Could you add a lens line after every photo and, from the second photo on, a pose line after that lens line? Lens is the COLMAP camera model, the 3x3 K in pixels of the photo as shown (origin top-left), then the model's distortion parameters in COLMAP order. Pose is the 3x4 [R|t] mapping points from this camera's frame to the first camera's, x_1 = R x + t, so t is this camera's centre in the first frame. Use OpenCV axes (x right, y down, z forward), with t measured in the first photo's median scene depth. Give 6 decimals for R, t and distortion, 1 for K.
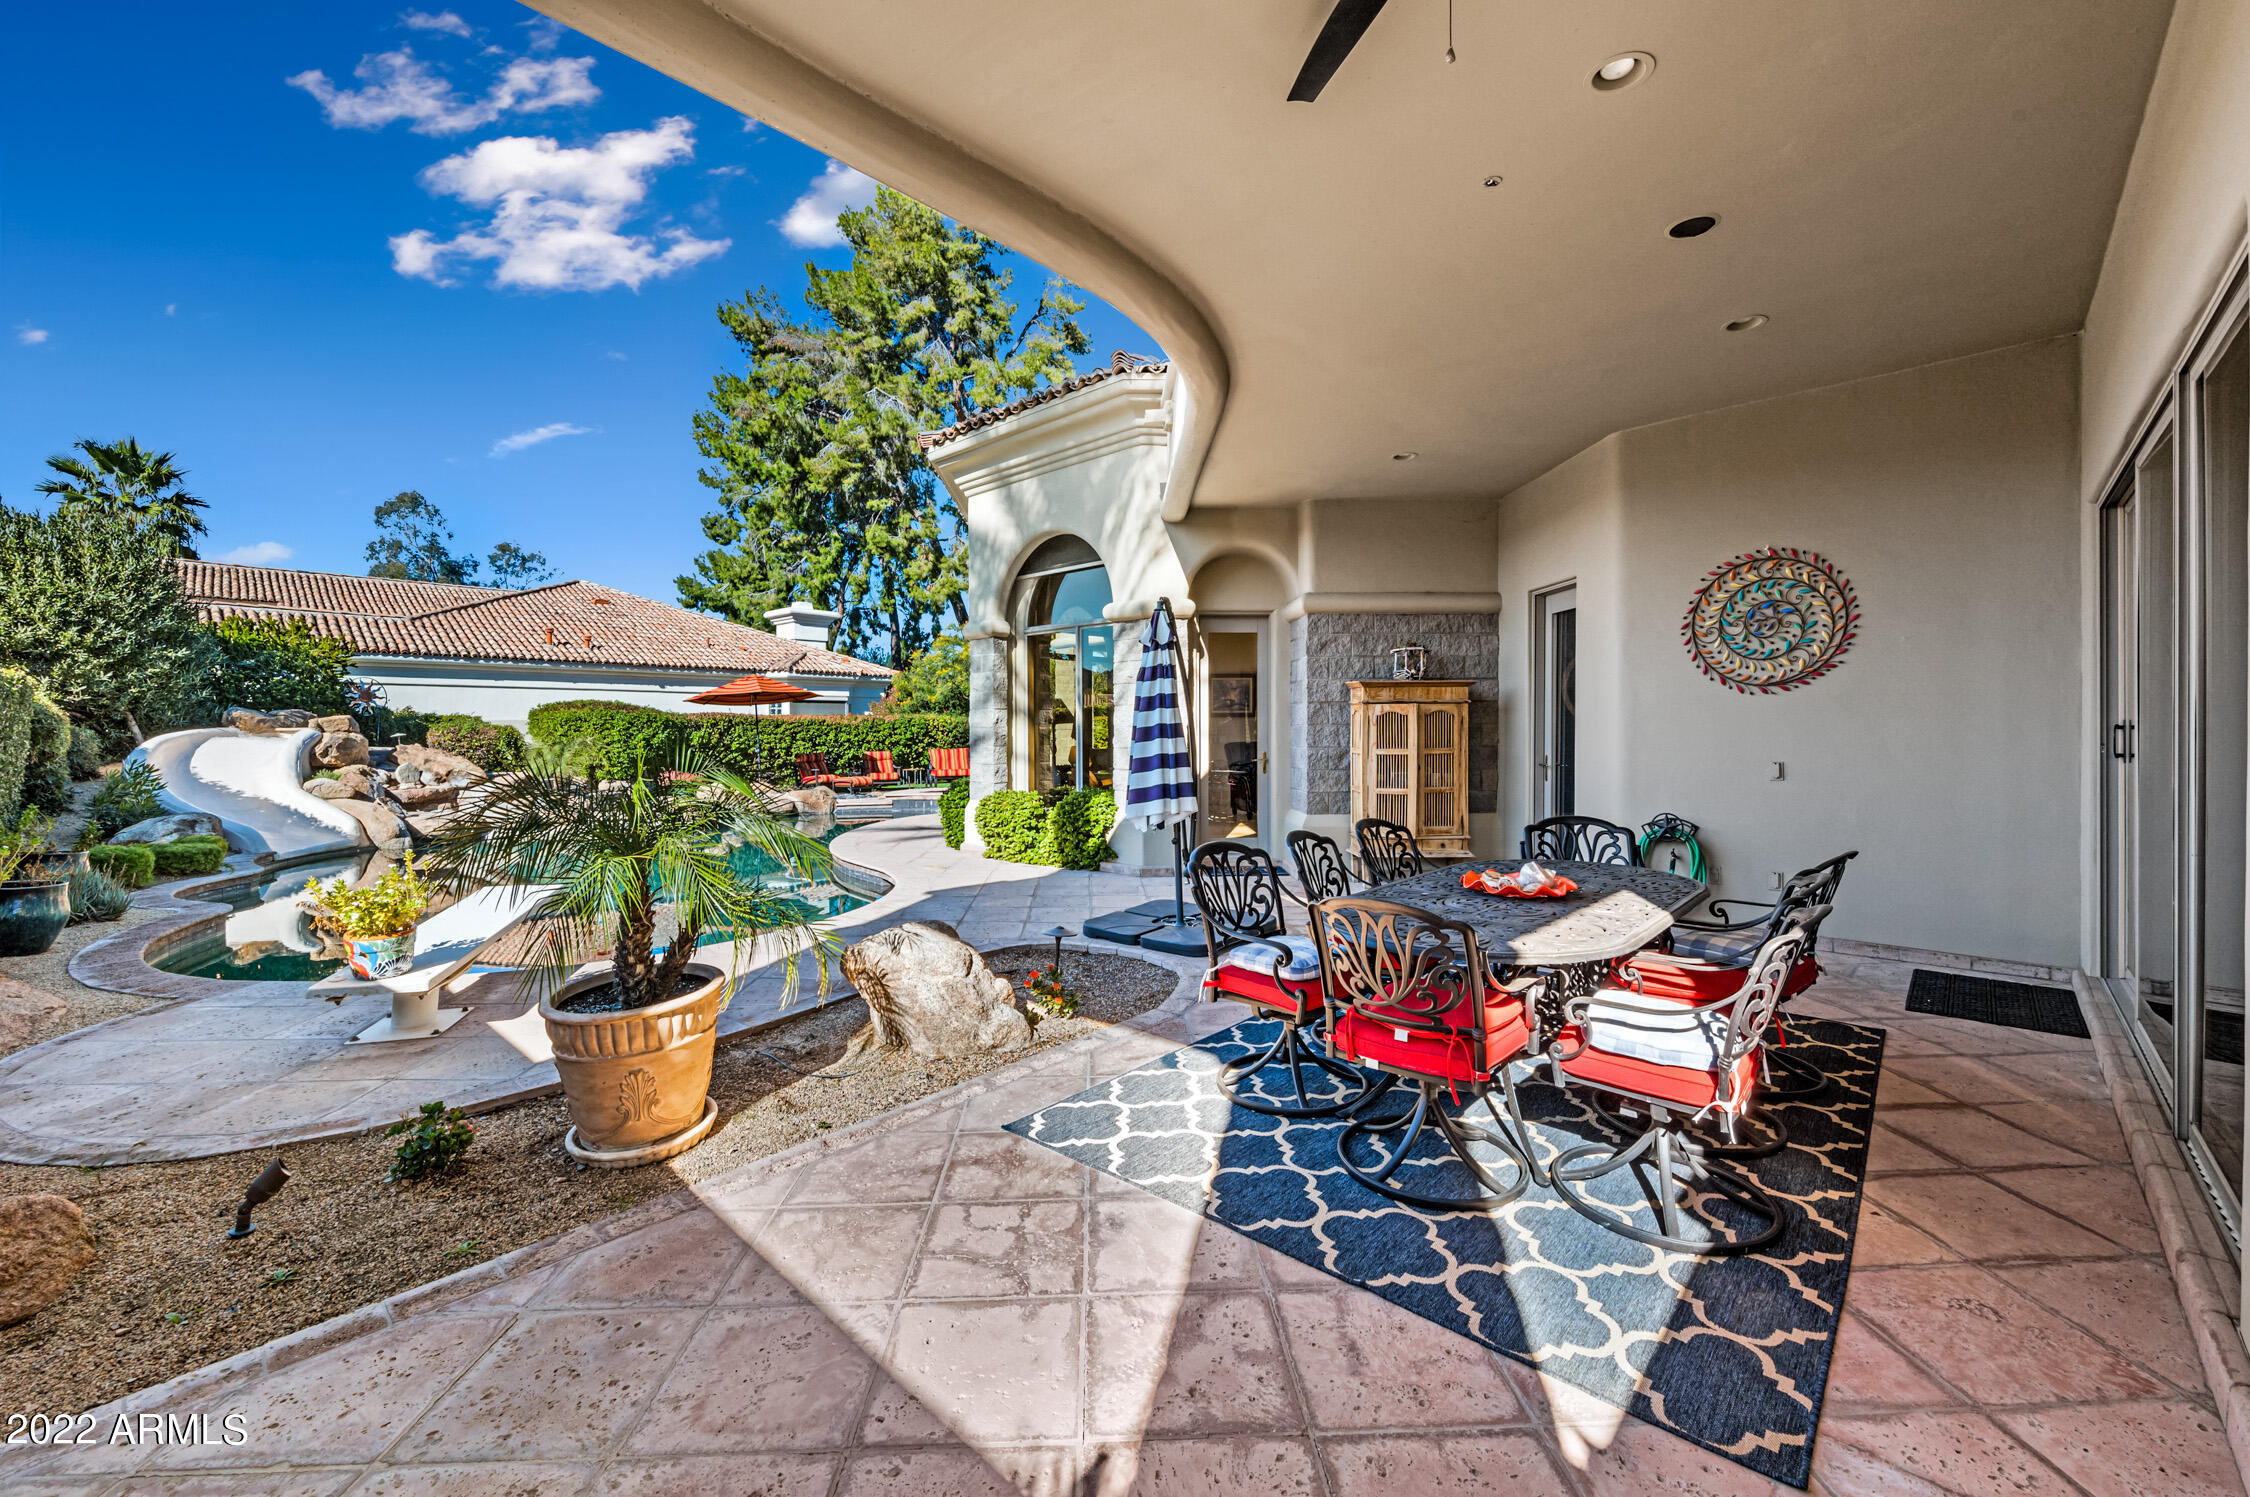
lens RADIAL K [[915.7, 0, 1117.7], [0, 915.7, 734.9], [0, 0, 1]] dist [0.000441, 0.000116]
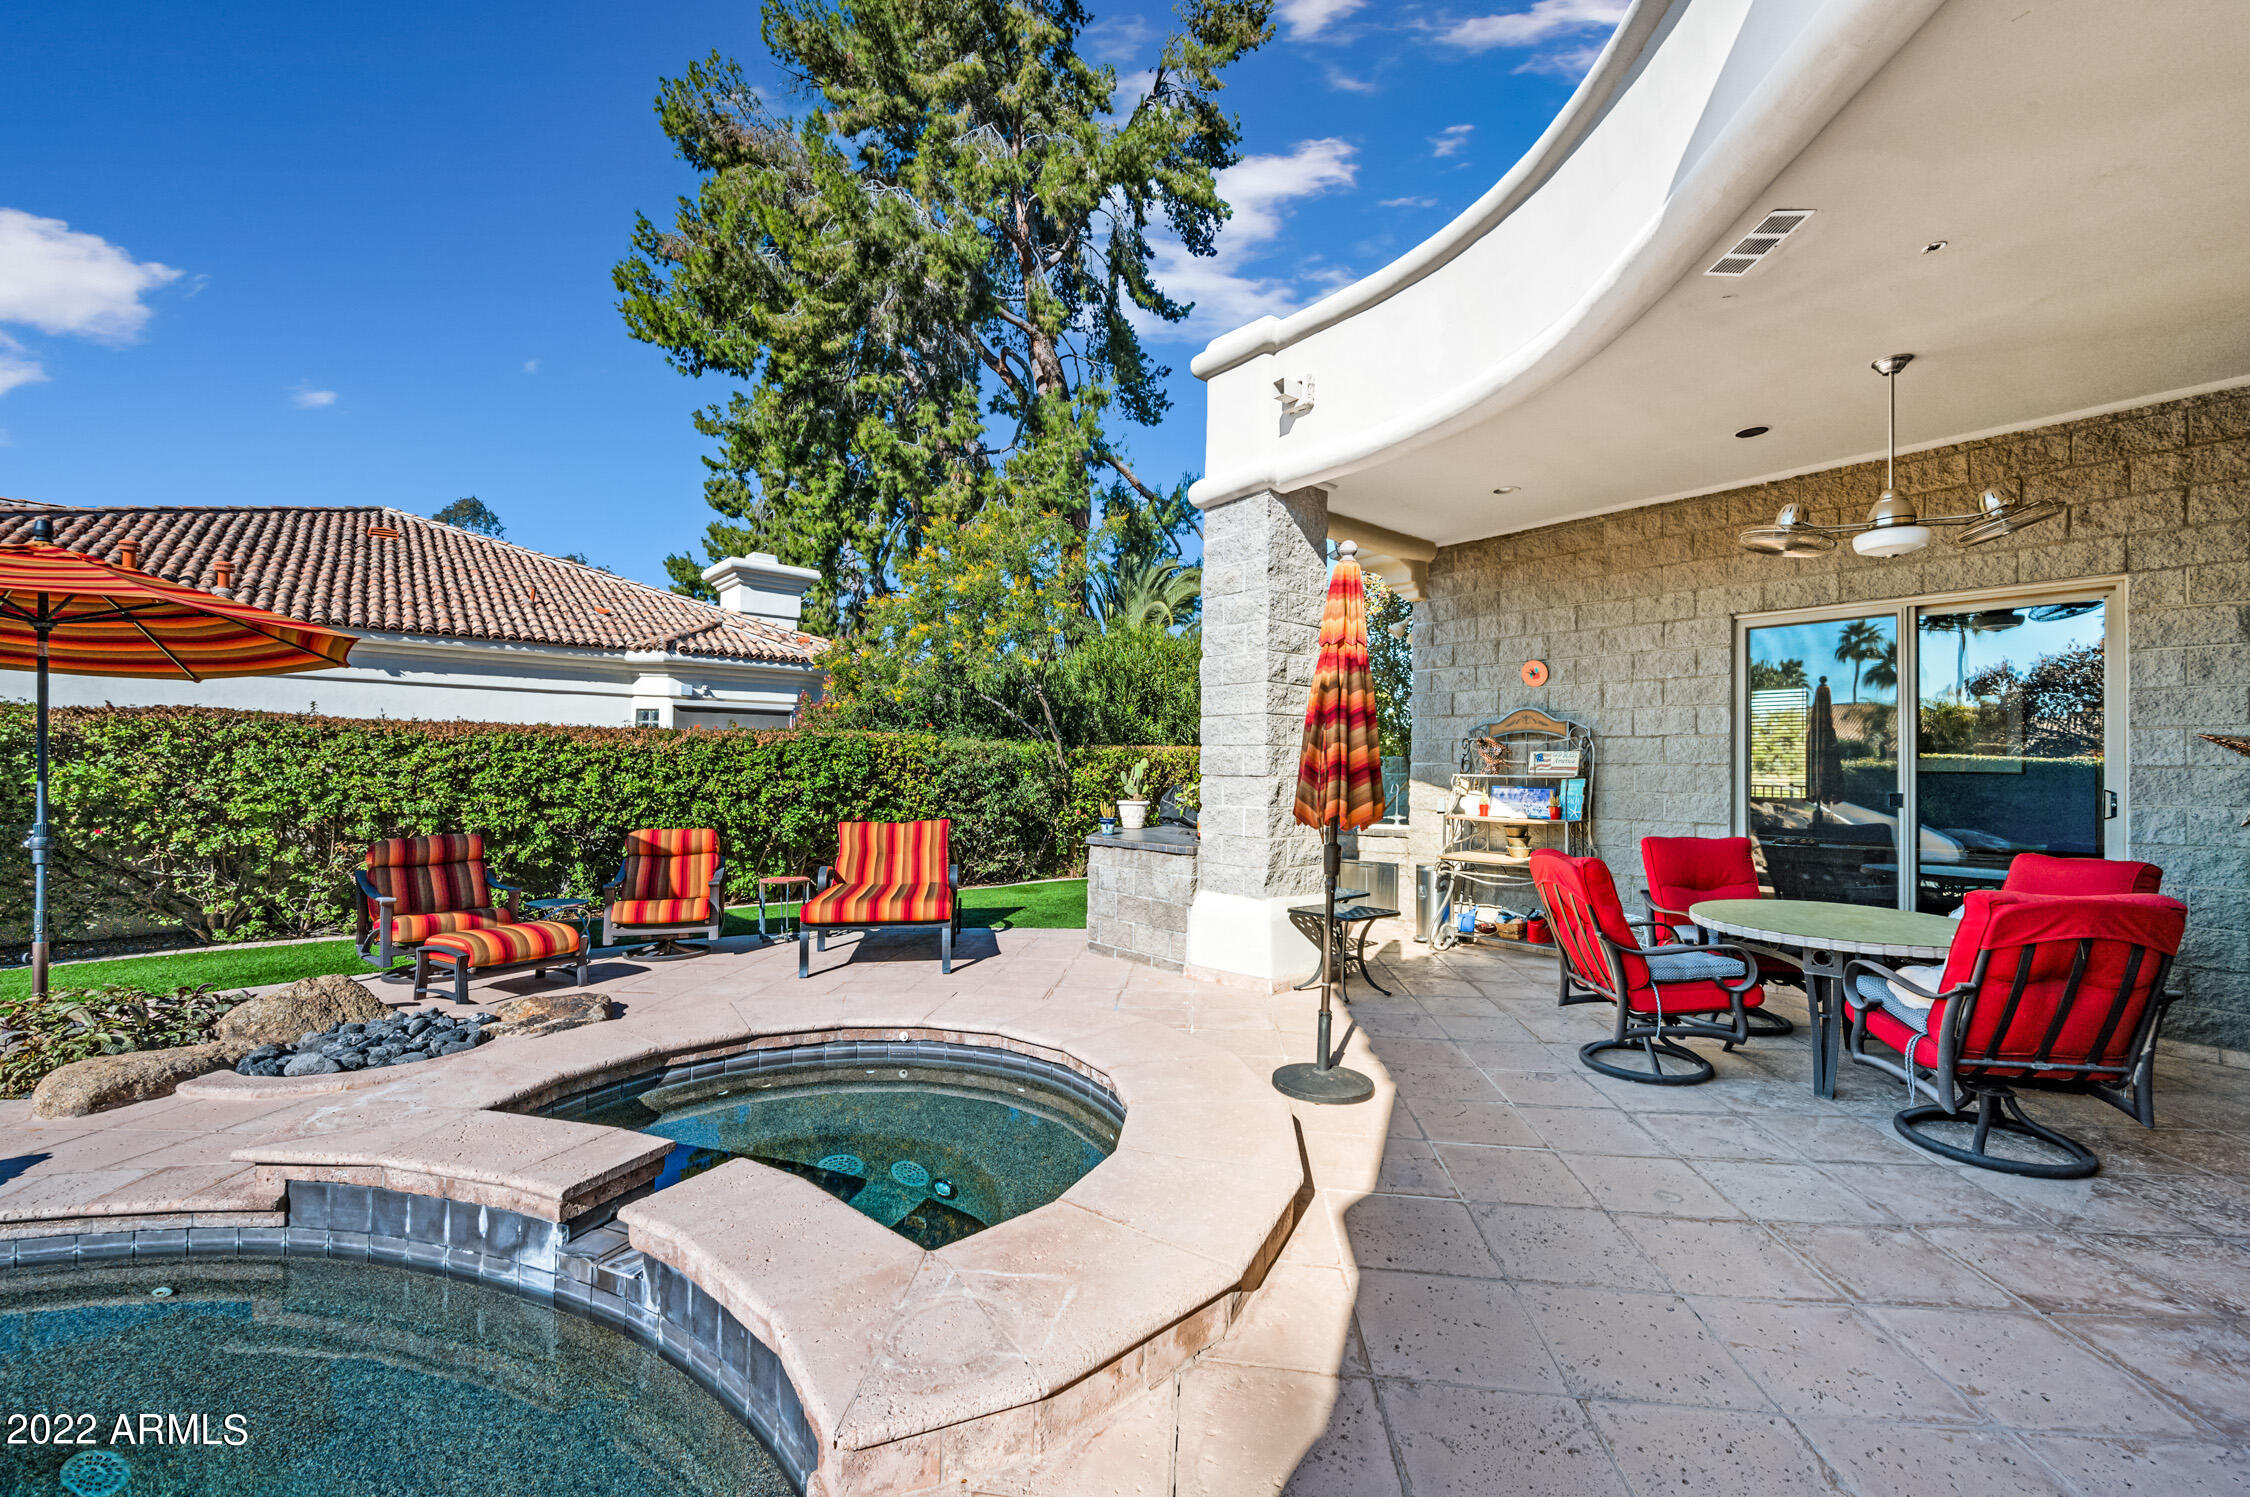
lens RADIAL K [[890.4, 0, 1137.1], [0, 890.4, 749.0], [0, 0, 1]] dist [0.001293, 0.000117]
pose [[0.995547, 0.013497, -0.093297, -0.039889], [-0.015968, 0.999540, -0.025791, -0.003920], [0.092905, 0.027166, 0.995304, 0.453497]]
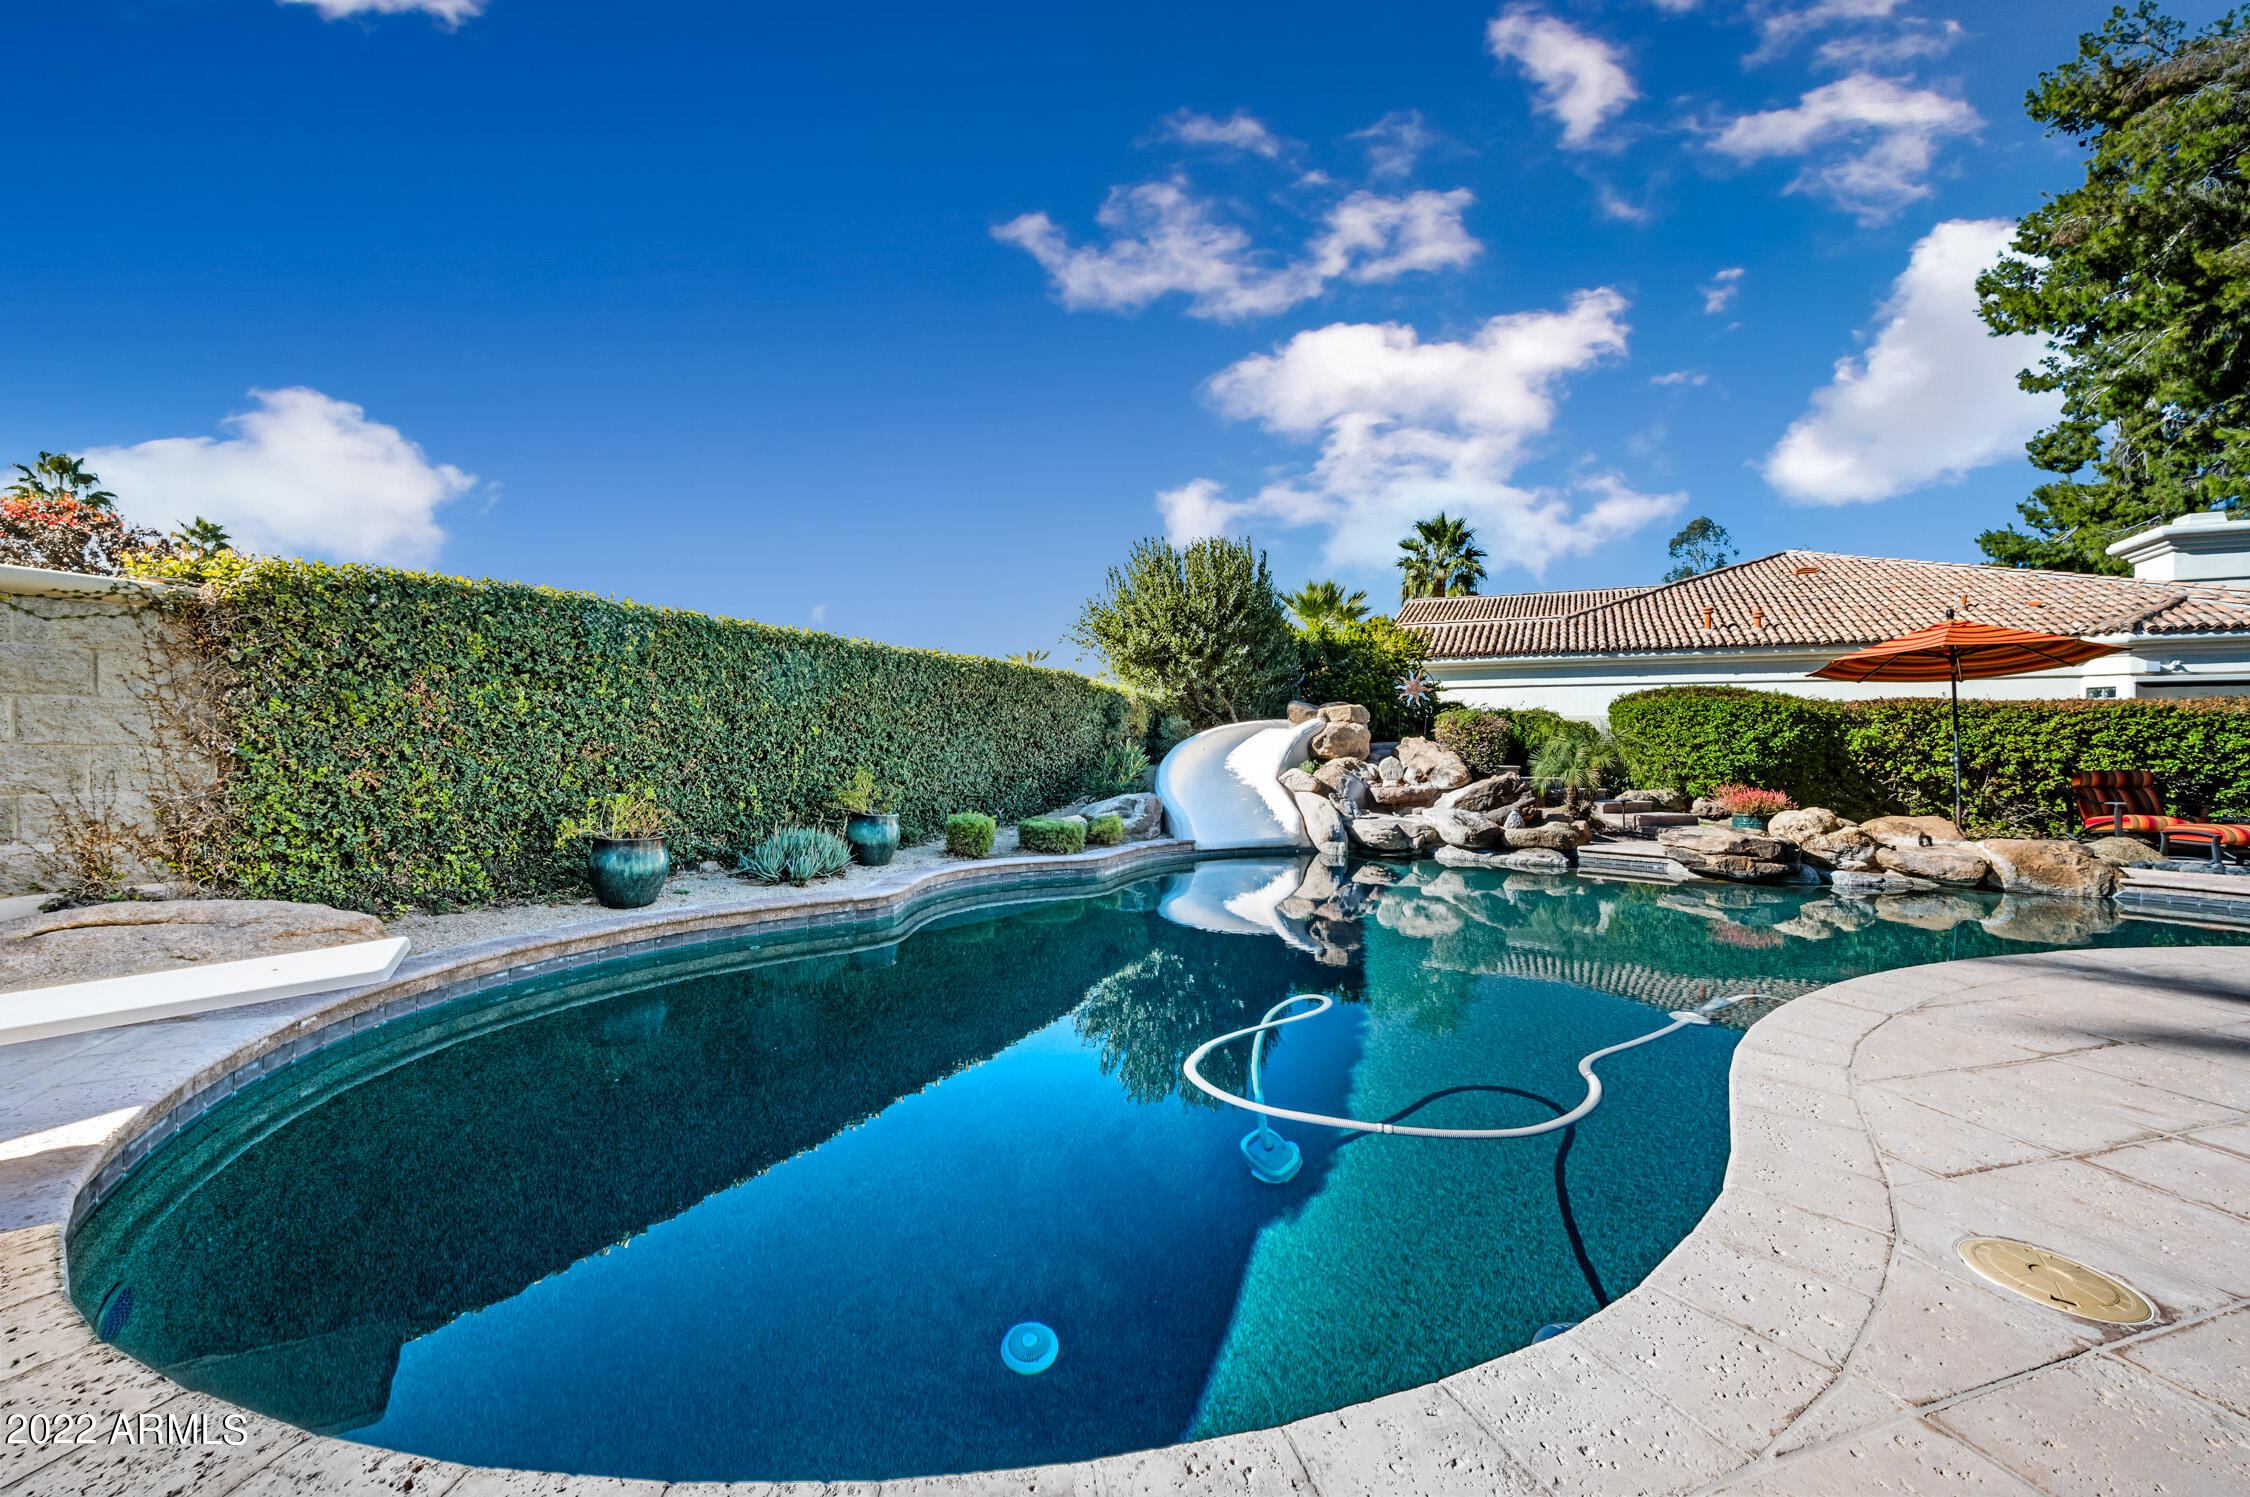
lens RADIAL K [[890.4, 0, 1137.1], [0, 890.4, 749.0], [0, 0, 1]] dist [0.001293, 0.000117]
pose [[0.310451, 0.008633, -0.950550, -0.024583], [-0.018294, 0.999828, 0.003106, 0.010594], [0.950413, 0.016425, 0.310556, 0.218245]]
